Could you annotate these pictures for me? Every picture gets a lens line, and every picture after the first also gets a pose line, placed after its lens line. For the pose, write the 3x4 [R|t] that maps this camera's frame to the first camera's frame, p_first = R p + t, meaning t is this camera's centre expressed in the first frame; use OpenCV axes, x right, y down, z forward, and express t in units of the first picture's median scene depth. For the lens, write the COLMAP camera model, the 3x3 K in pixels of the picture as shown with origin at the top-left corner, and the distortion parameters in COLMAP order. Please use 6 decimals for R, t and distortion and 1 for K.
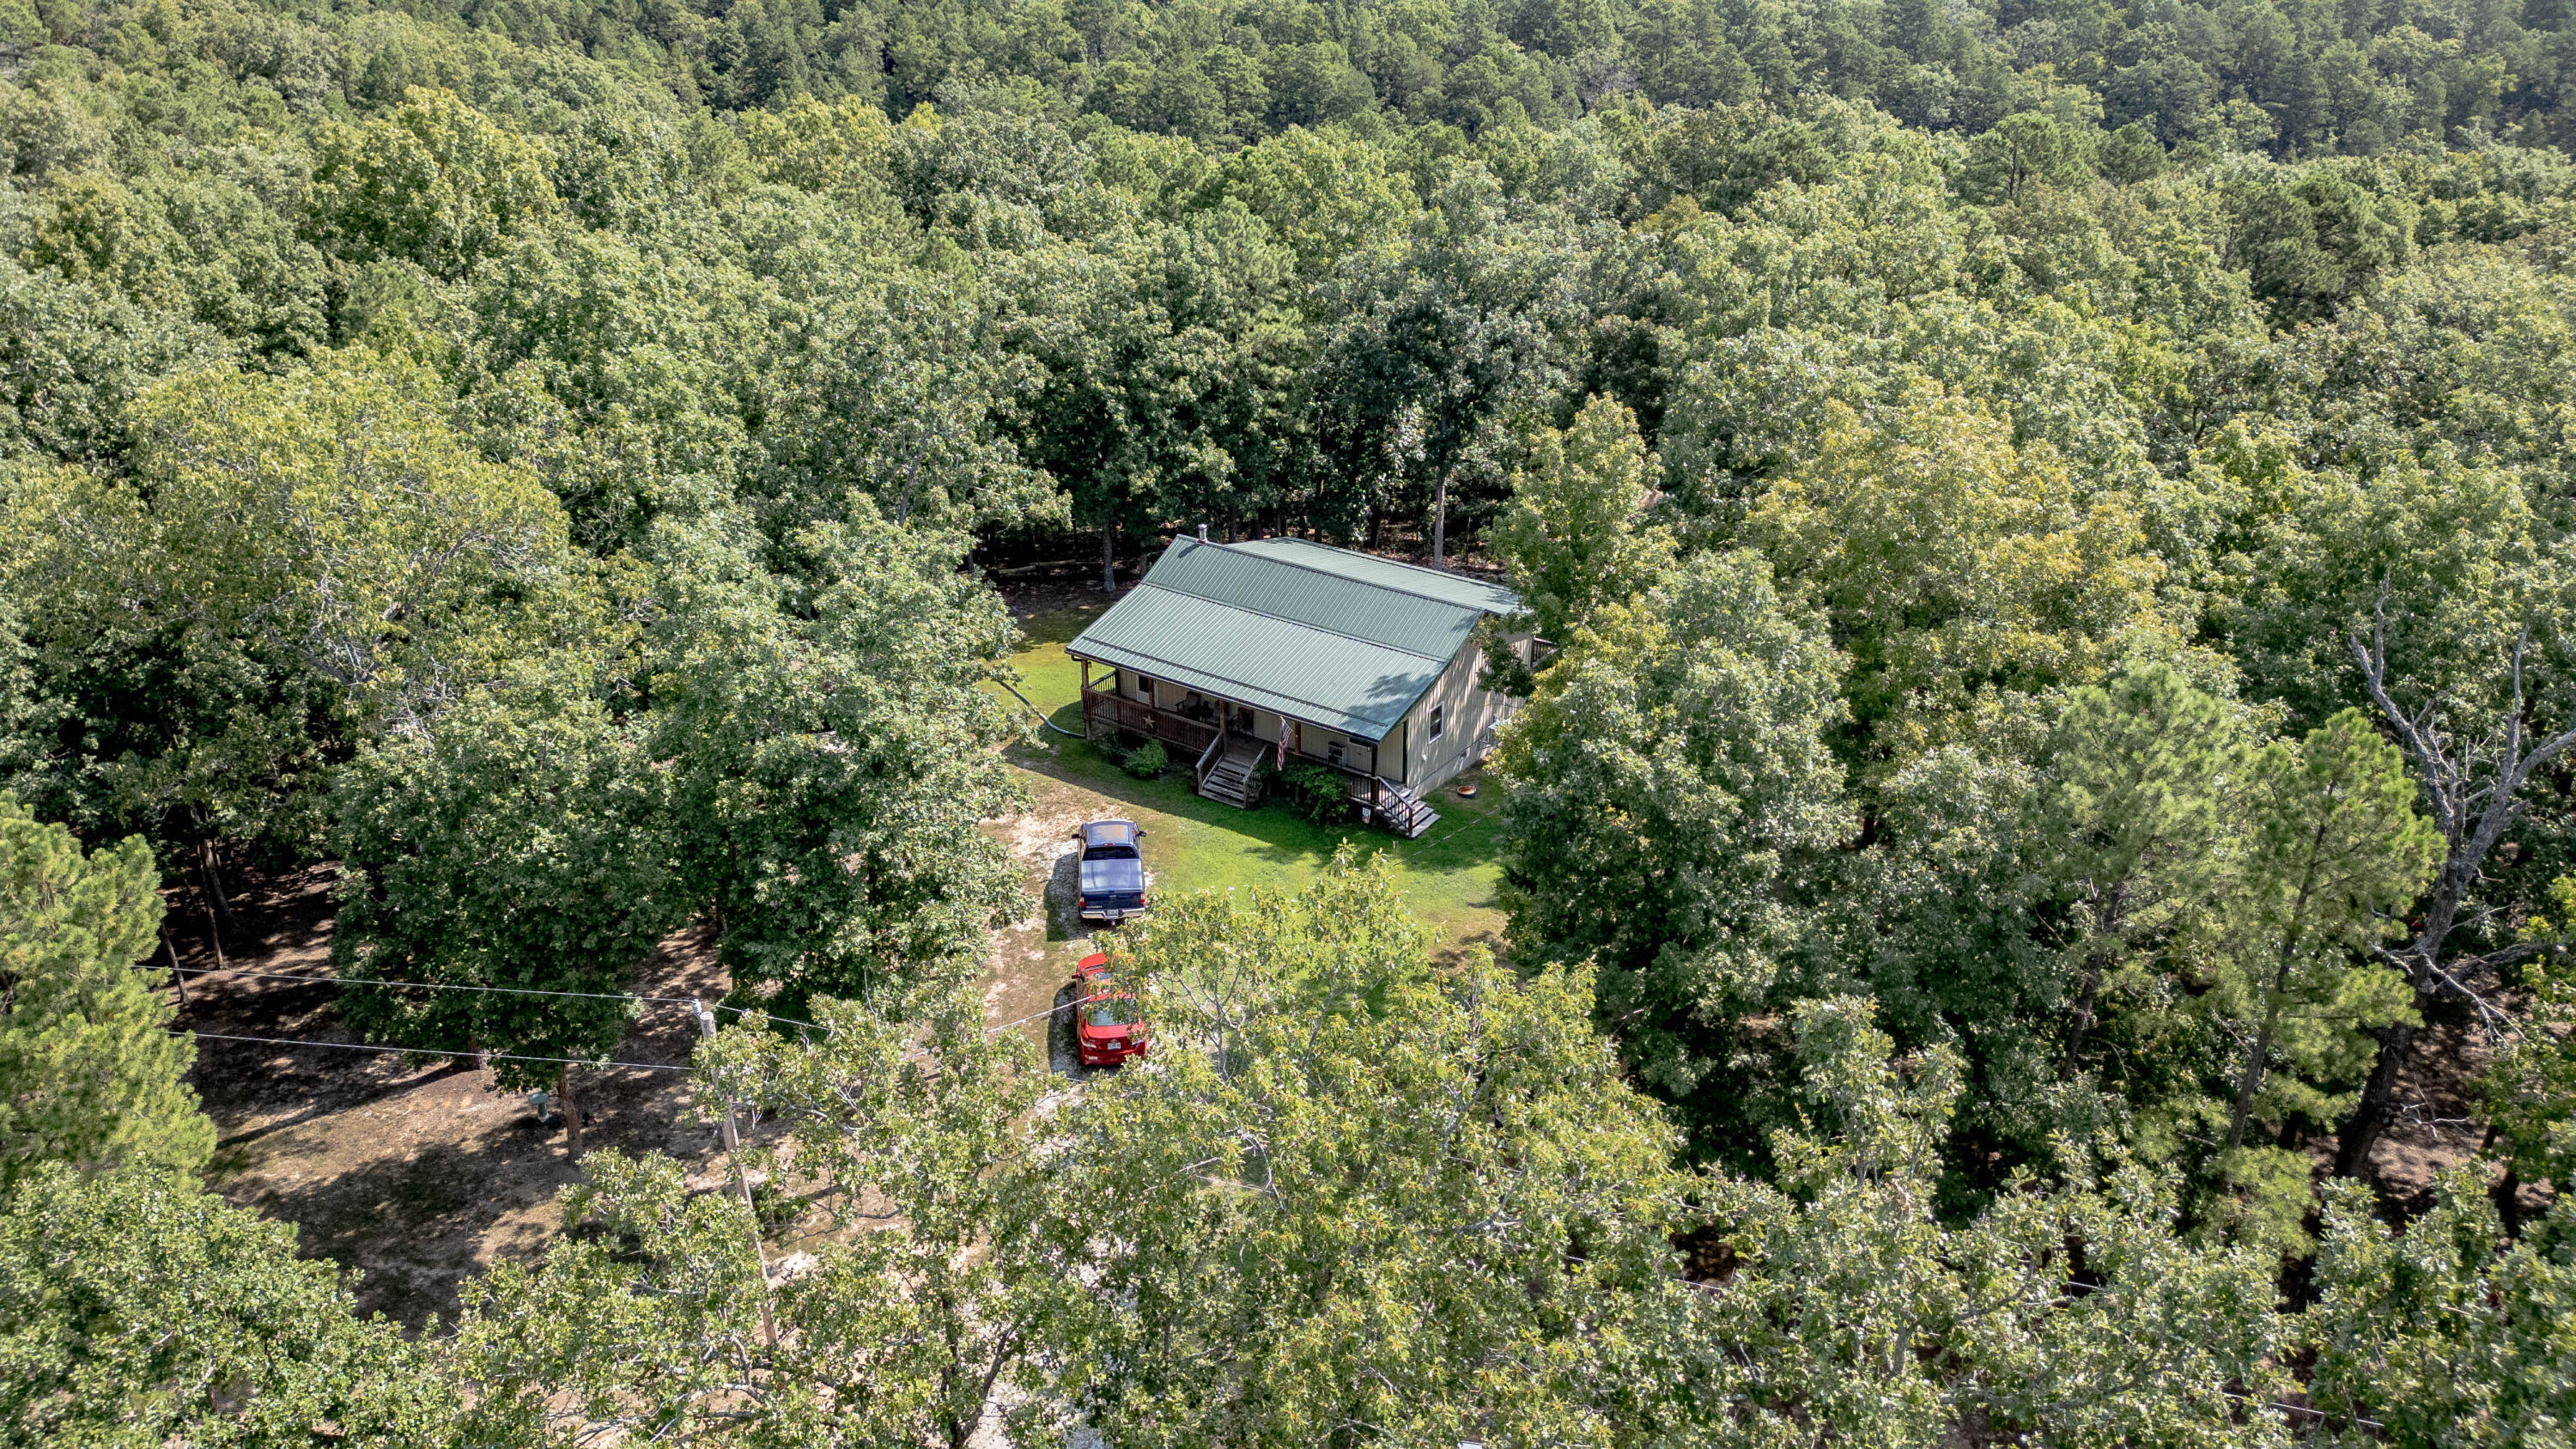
lens RADIAL K [[1689.3, 0, 1328.6], [0, 1689.3, 721.6], [0, 0, 1]] dist [0.020201, -0.000980]
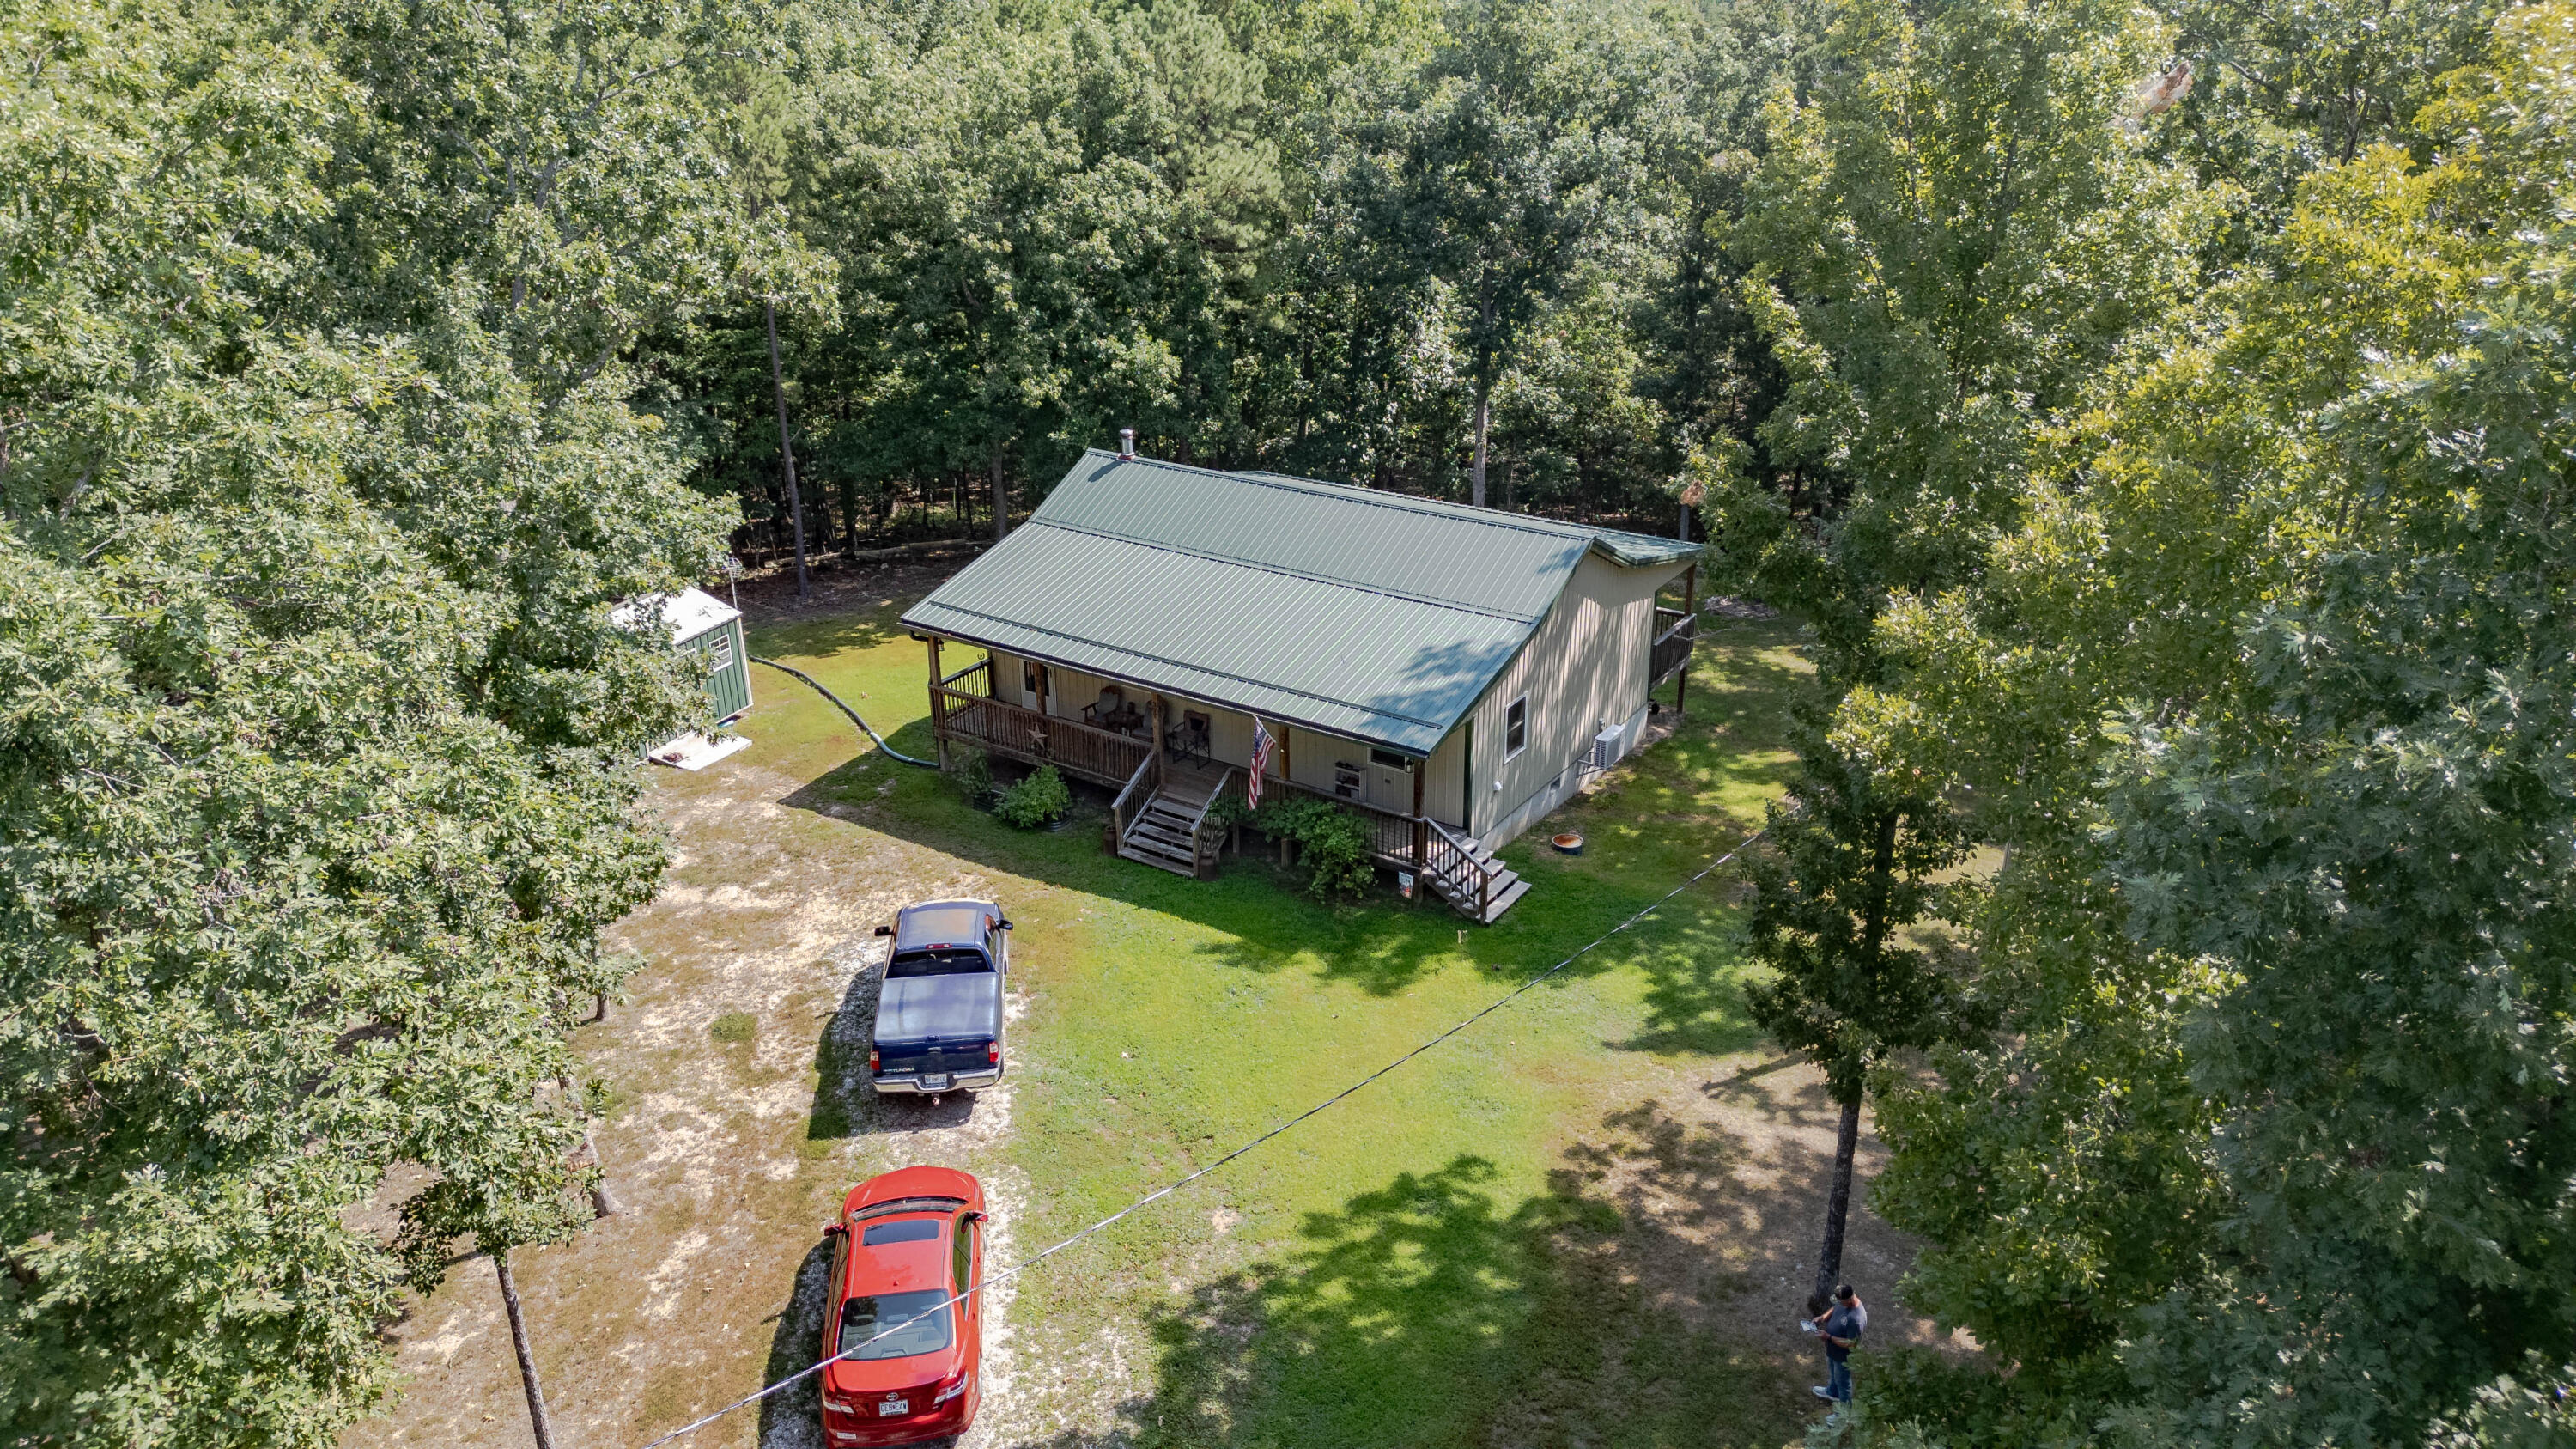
lens RADIAL K [[1689.3, 0, 1328.6], [0, 1689.3, 721.6], [0, 0, 1]] dist [0.020201, -0.000980]
pose [[0.999739, -0.014597, 0.017571, -0.012320], [0.015381, 0.998853, -0.045342, 0.023466], [-0.016889, 0.045601, 0.998817, 0.387776]]
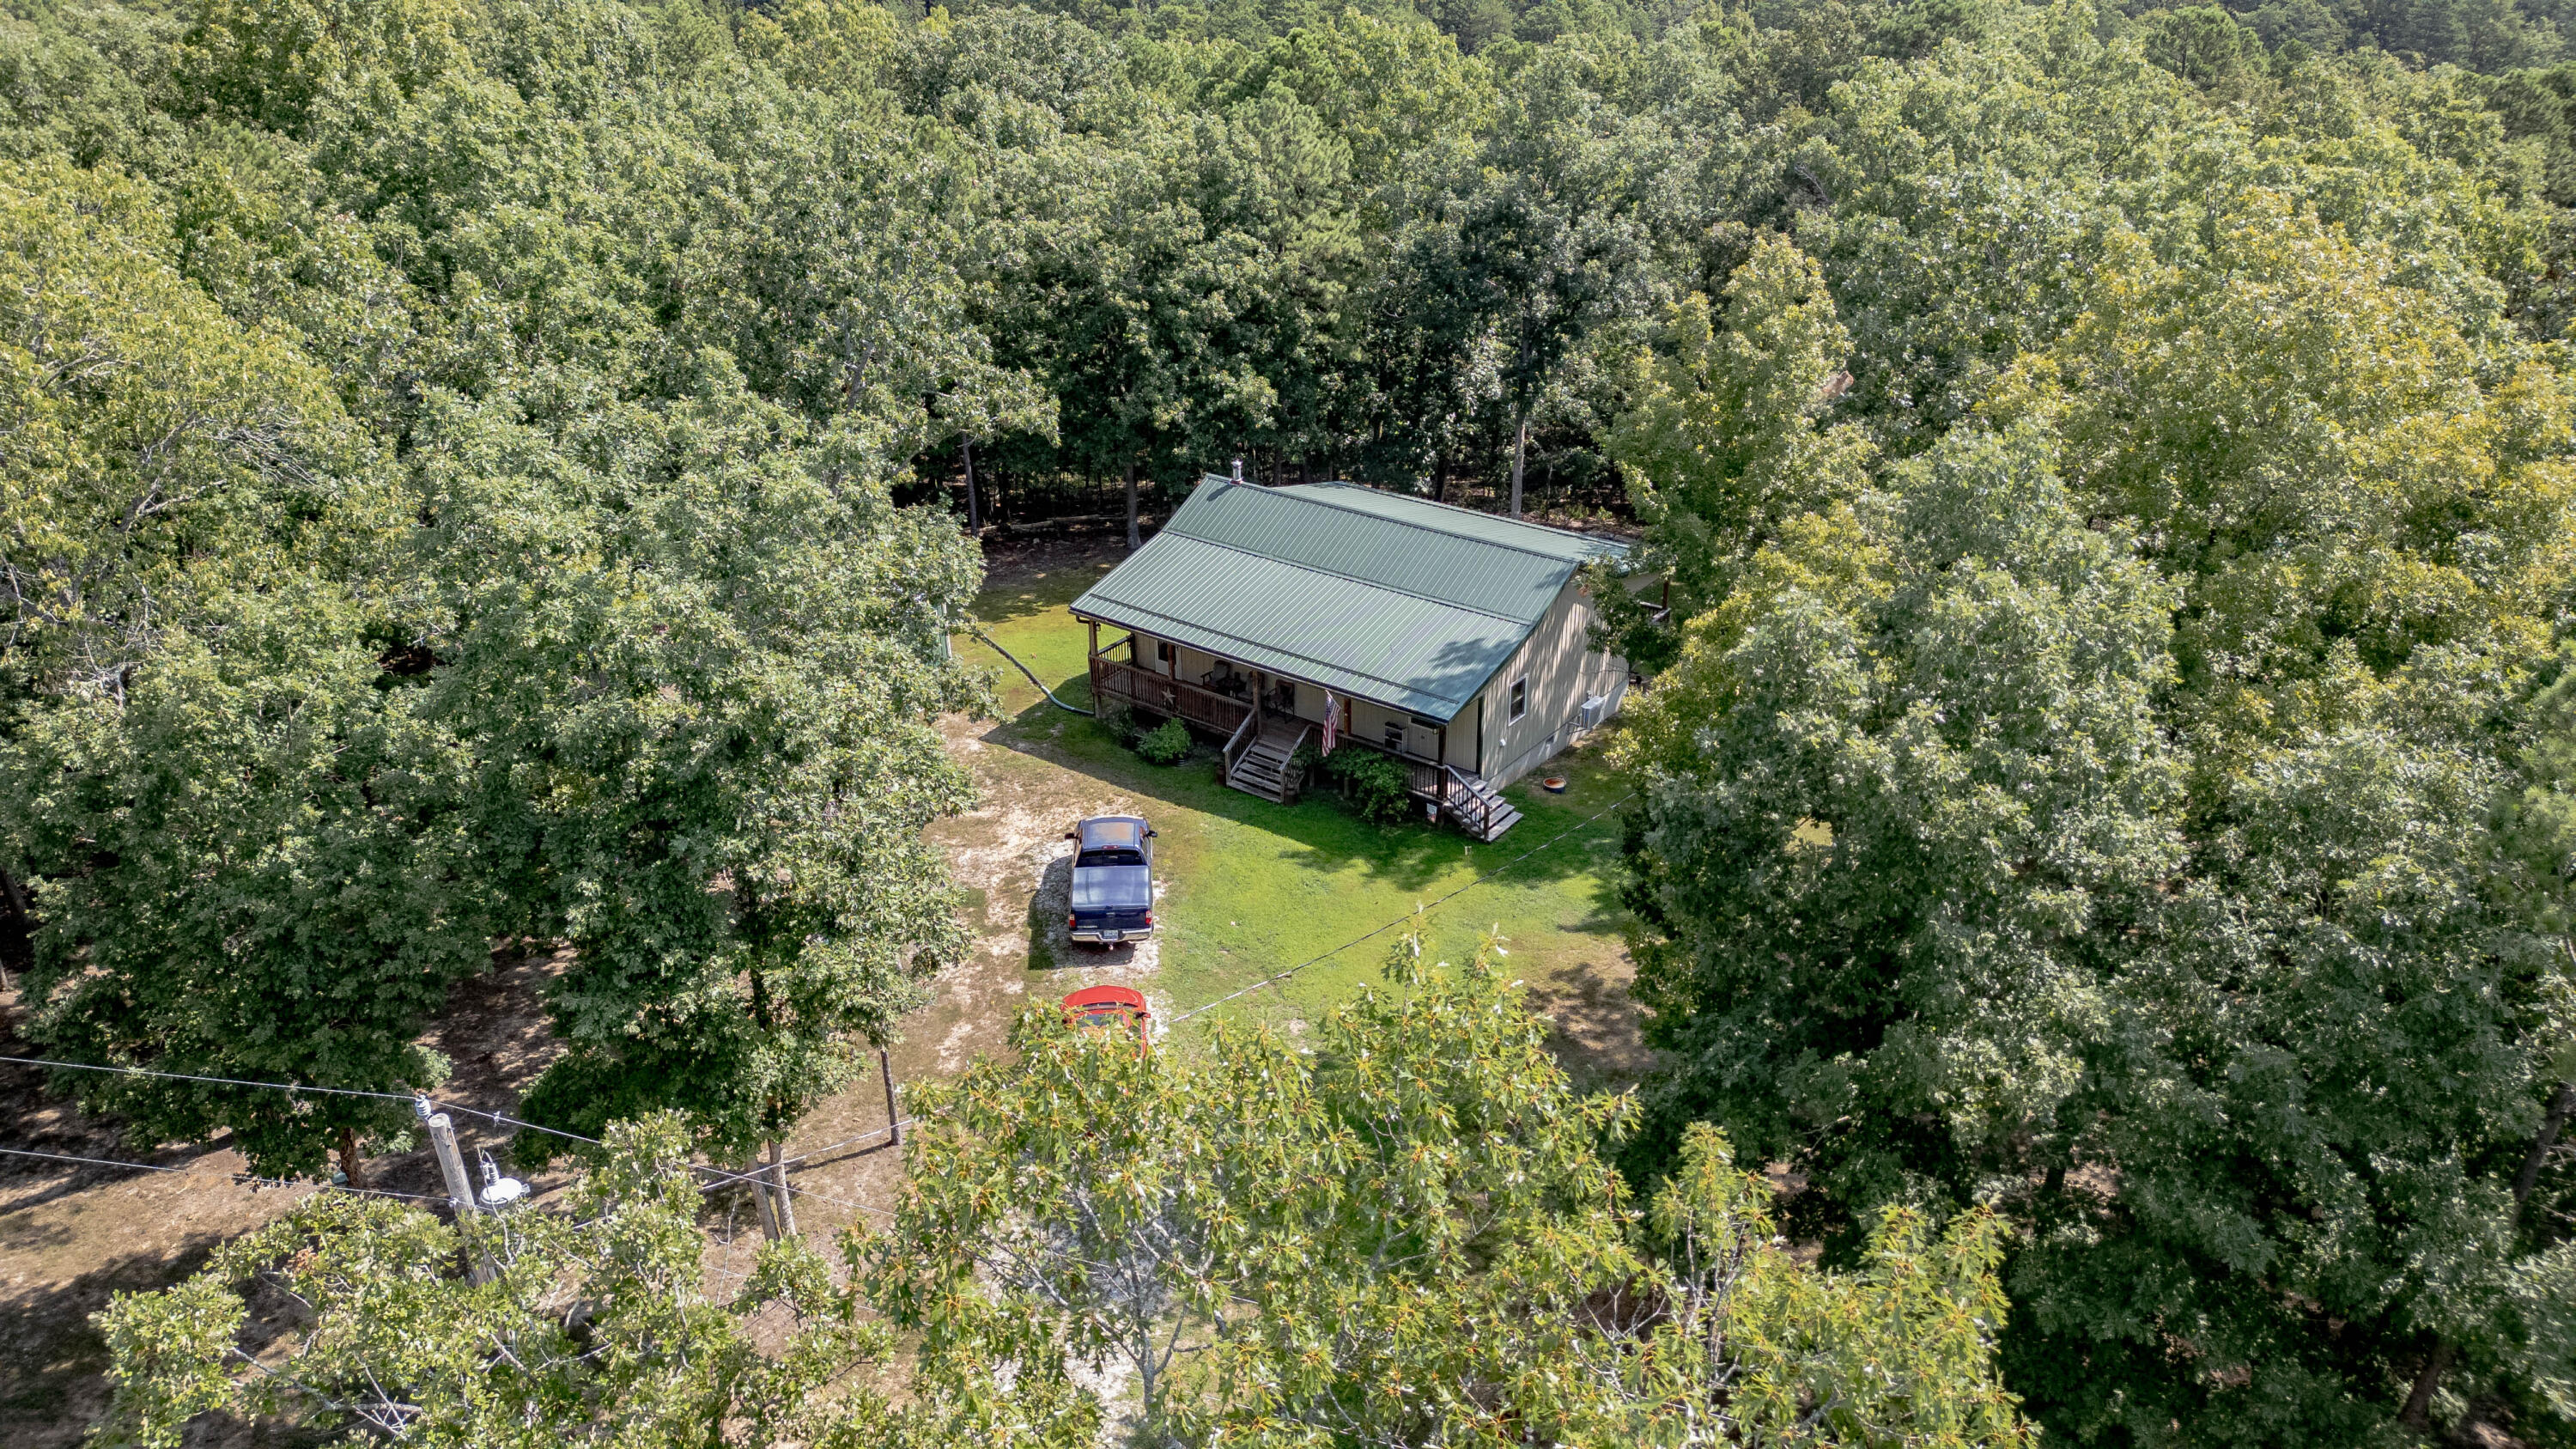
lens RADIAL K [[1689.3, 0, 1328.6], [0, 1689.3, 721.6], [0, 0, 1]] dist [0.020201, -0.000980]
pose [[0.999396, 0.008622, -0.033654, -0.000101], [-0.008364, 0.999935, 0.007793, 0.005273], [0.033719, -0.007506, 0.999403, 0.174259]]
